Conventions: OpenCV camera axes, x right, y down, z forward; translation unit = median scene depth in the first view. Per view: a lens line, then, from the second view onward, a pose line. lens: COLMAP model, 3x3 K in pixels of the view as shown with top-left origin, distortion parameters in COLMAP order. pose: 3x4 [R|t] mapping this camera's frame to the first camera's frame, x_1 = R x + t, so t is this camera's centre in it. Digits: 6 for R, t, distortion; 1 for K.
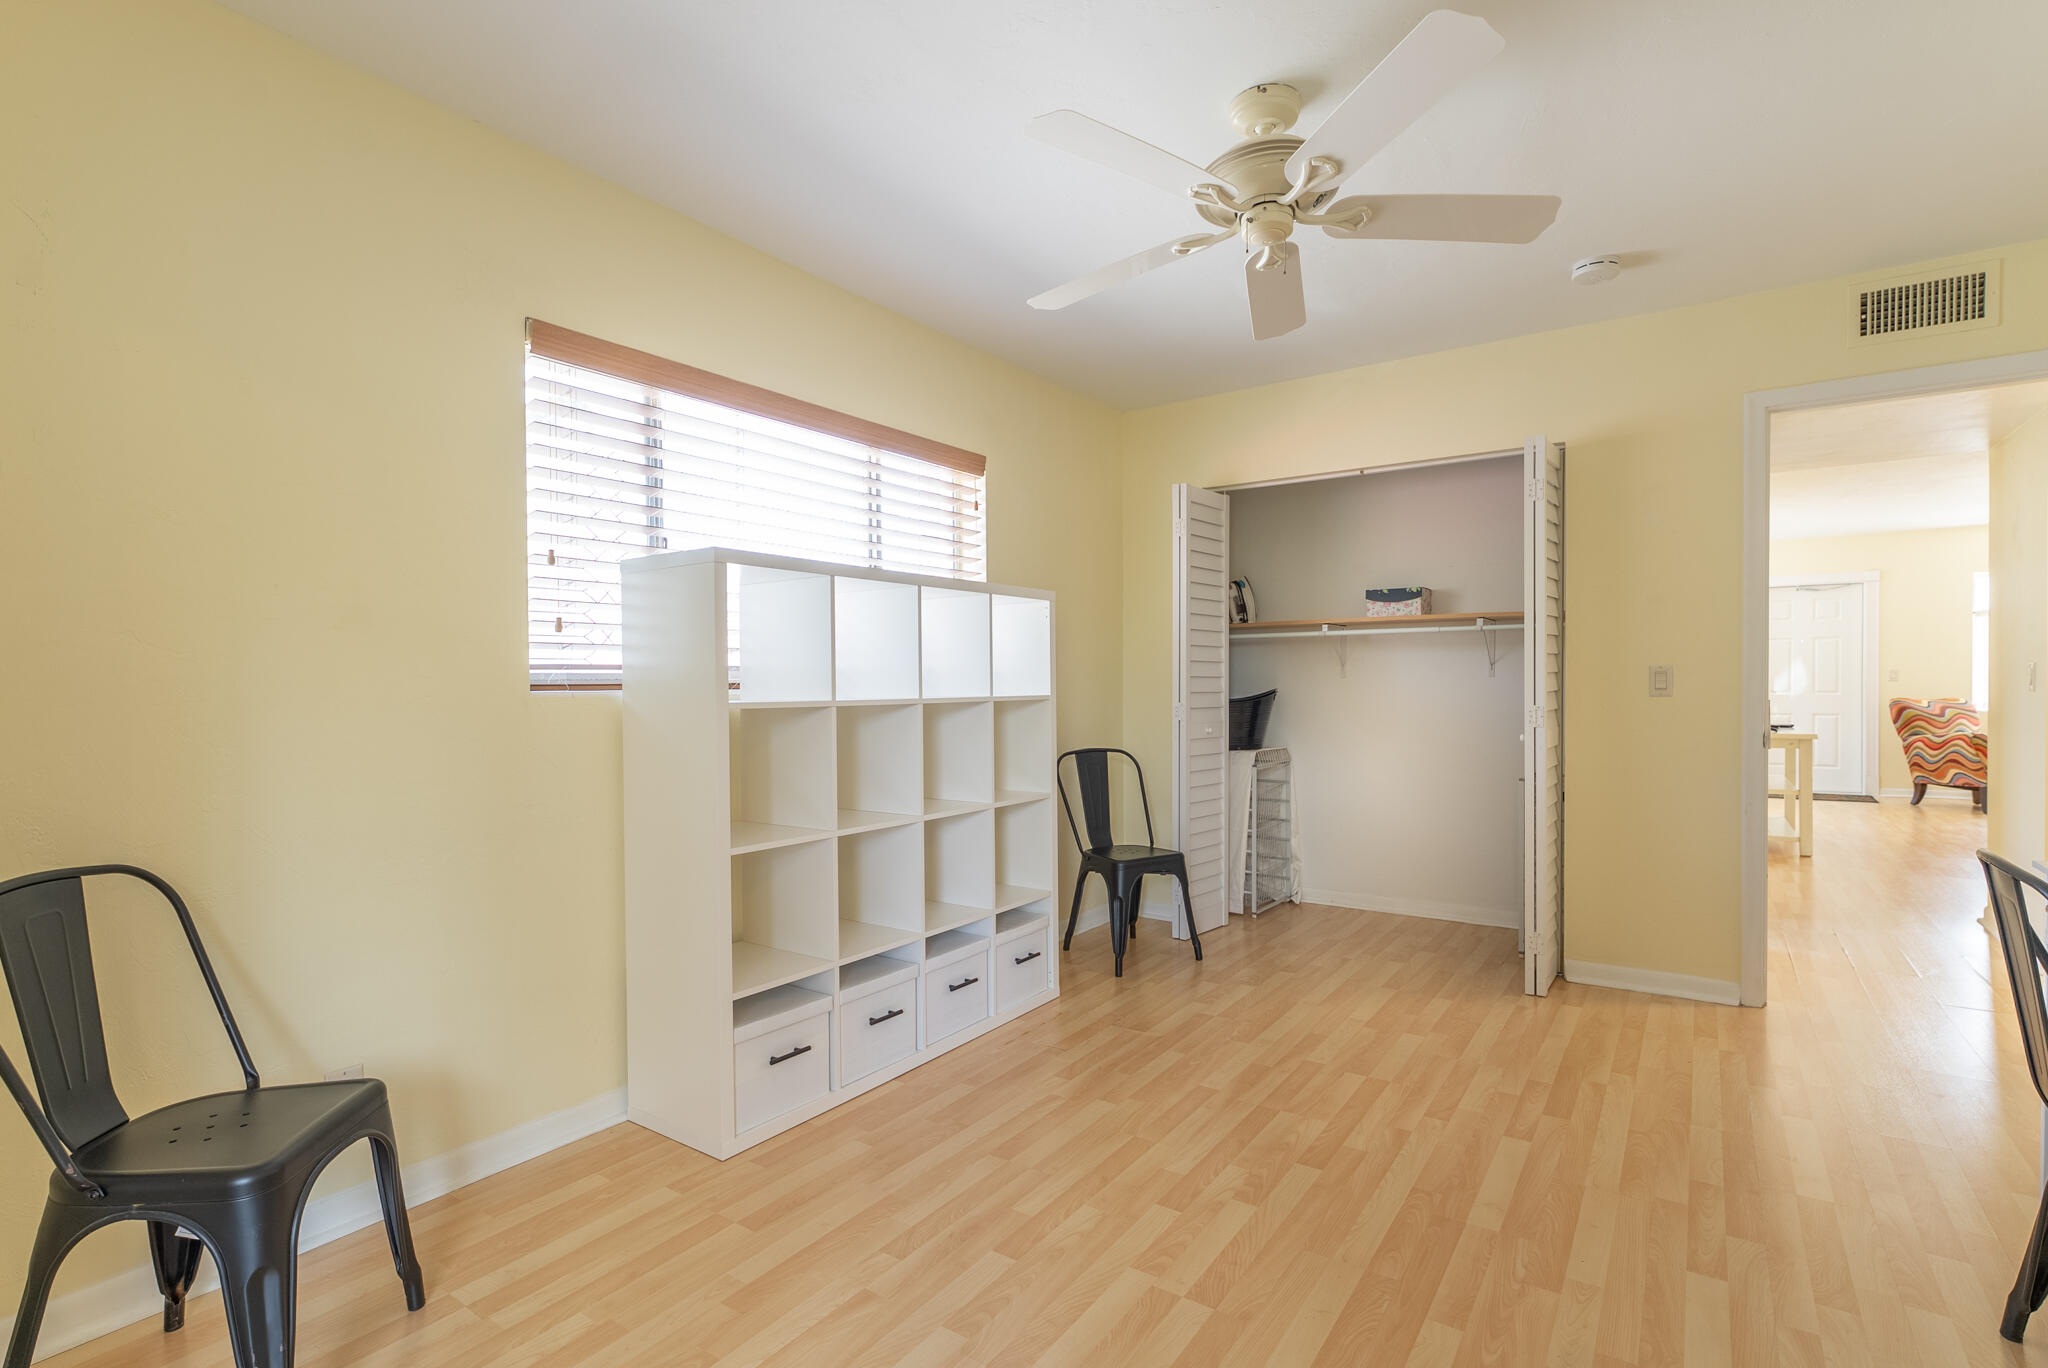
lens RADIAL K [[967.7, 0, 1024.0], [0, 967.7, 684.0], [0, 0, 1]] dist [0.001582, -0.019142]
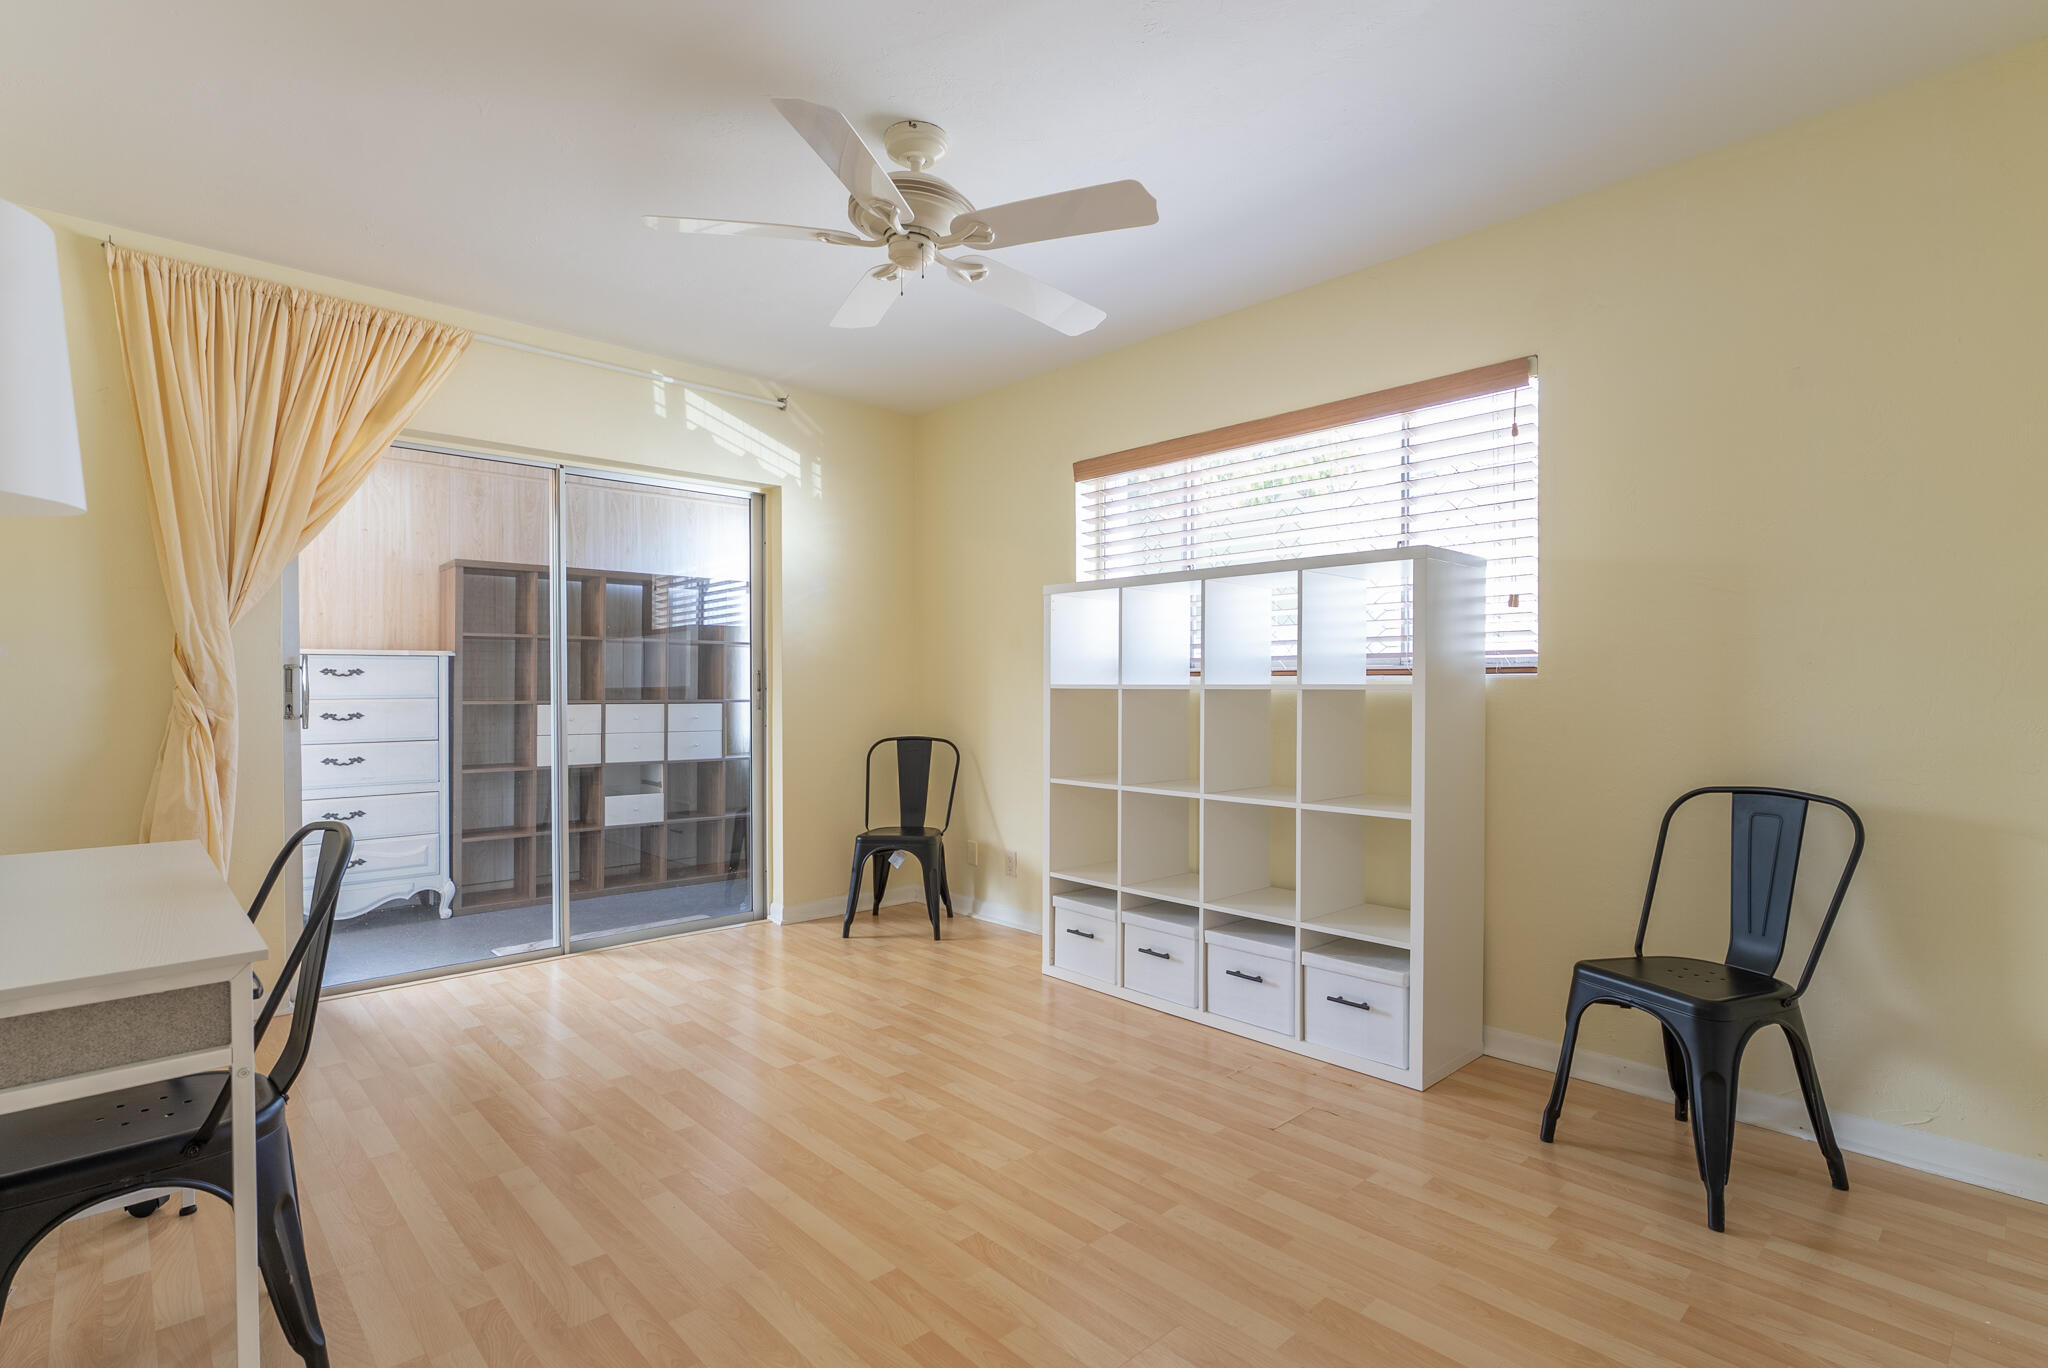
lens RADIAL K [[972.3, 0, 1024.5], [0, 972.3, 704.4], [0, 0, 1]] dist [-0.000695, -0.000065]
pose [[-0.200659, 0.037113, -0.978958, 1.201404], [0.013185, 0.999294, 0.035181, -0.009151], [0.979572, -0.005848, -0.201006, 1.236984]]
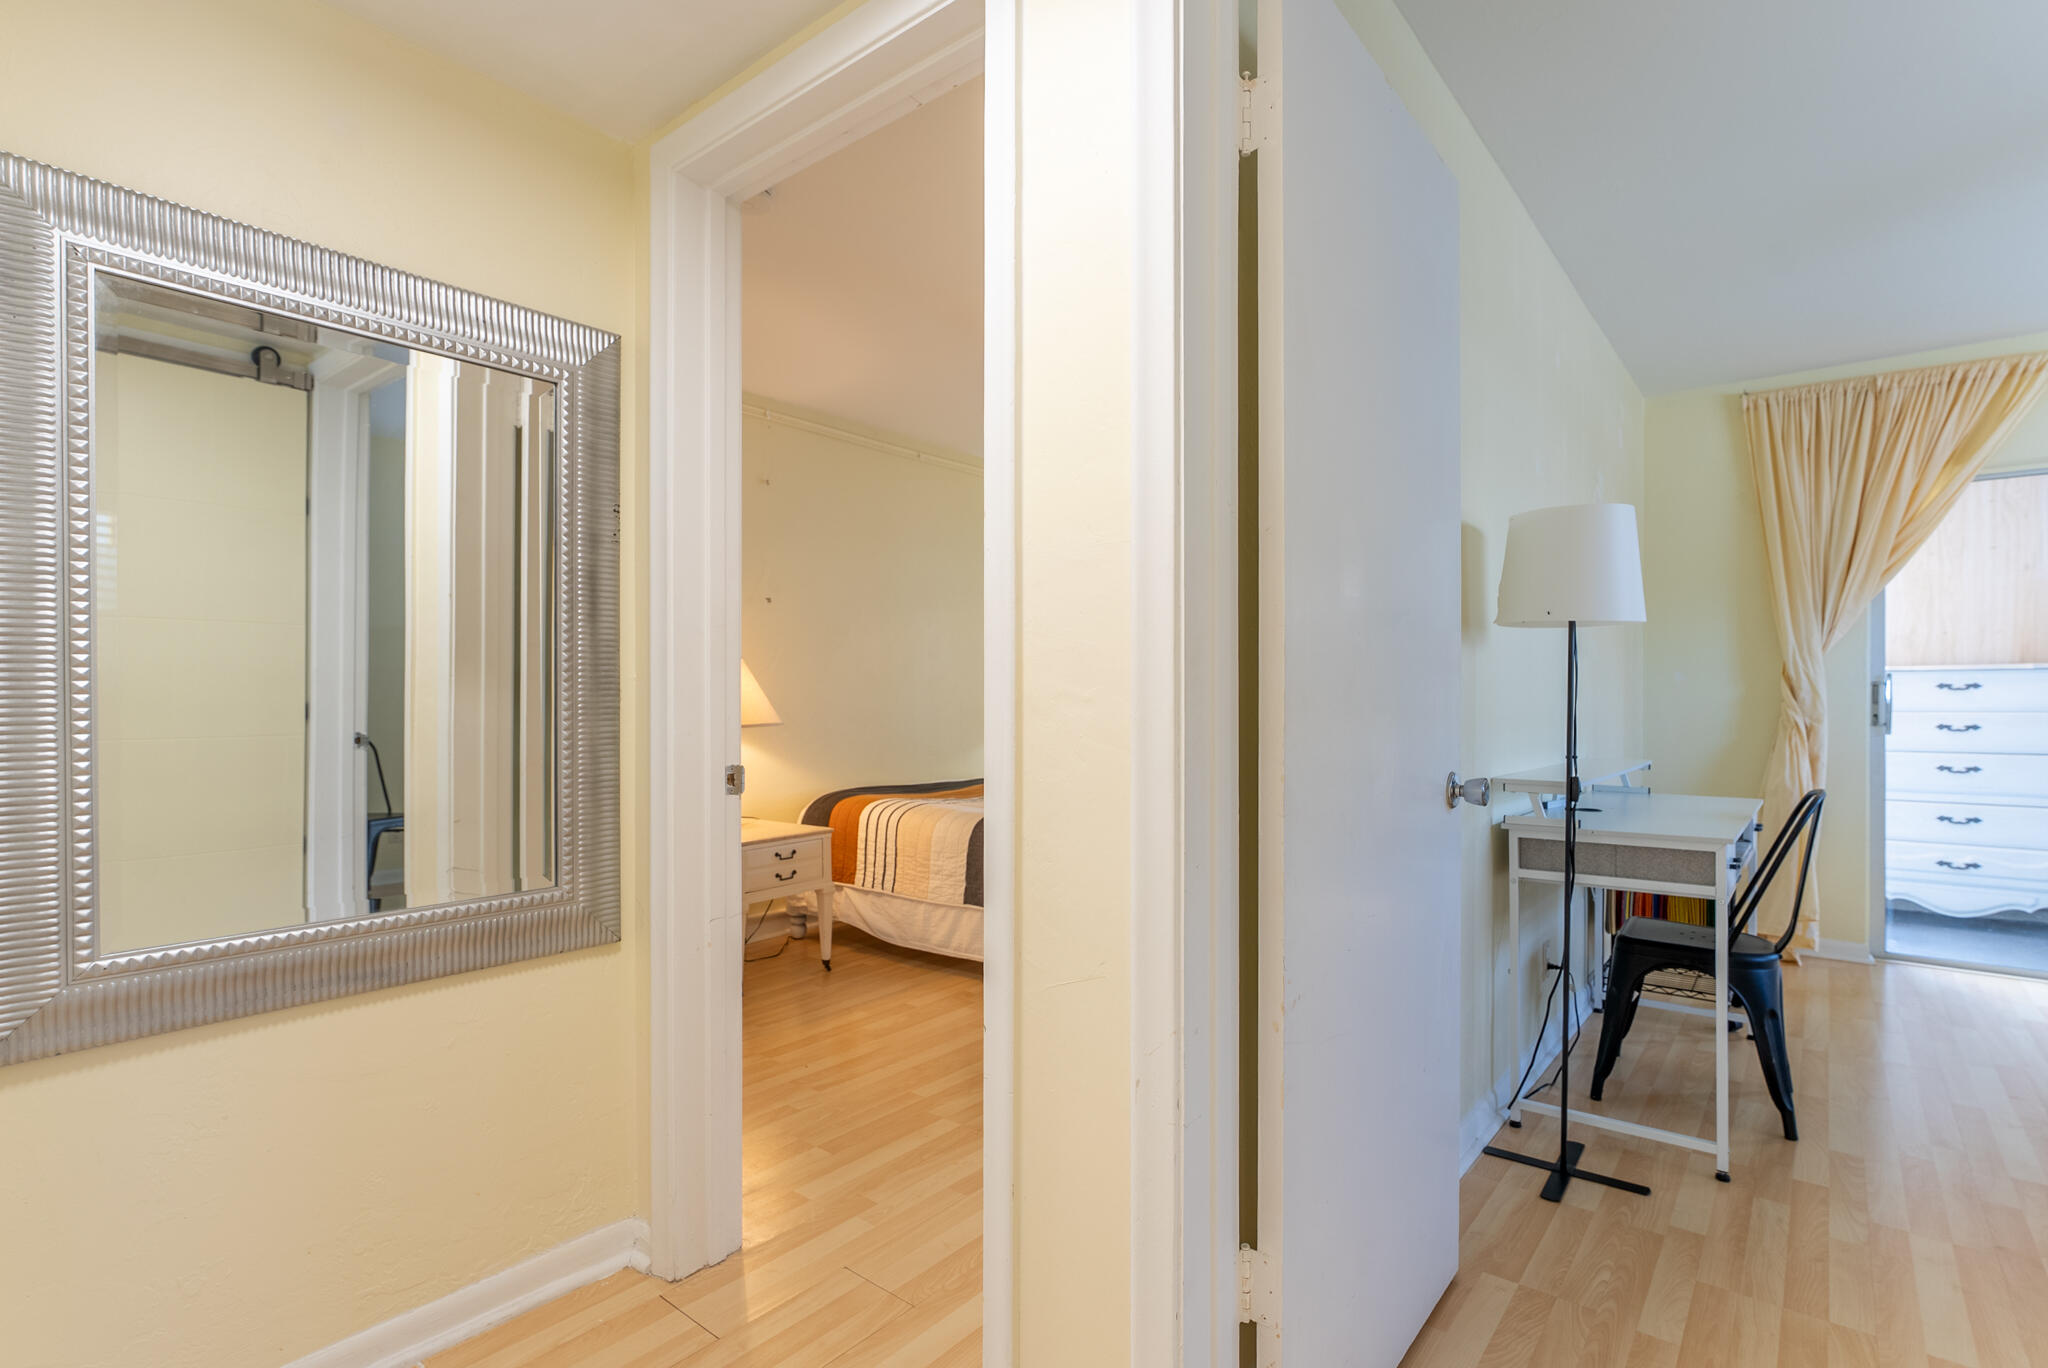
lens RADIAL K [[961.9, 0, 1024.9], [0, 961.9, 693.6], [0, 0, 1]] dist [-0.003431, -0.000073]
pose [[-0.996188, 0.020045, 0.084897, 1.392392], [0.018517, 0.999653, -0.018750, -0.006361], [-0.085244, -0.017107, -0.996213, 1.732350]]
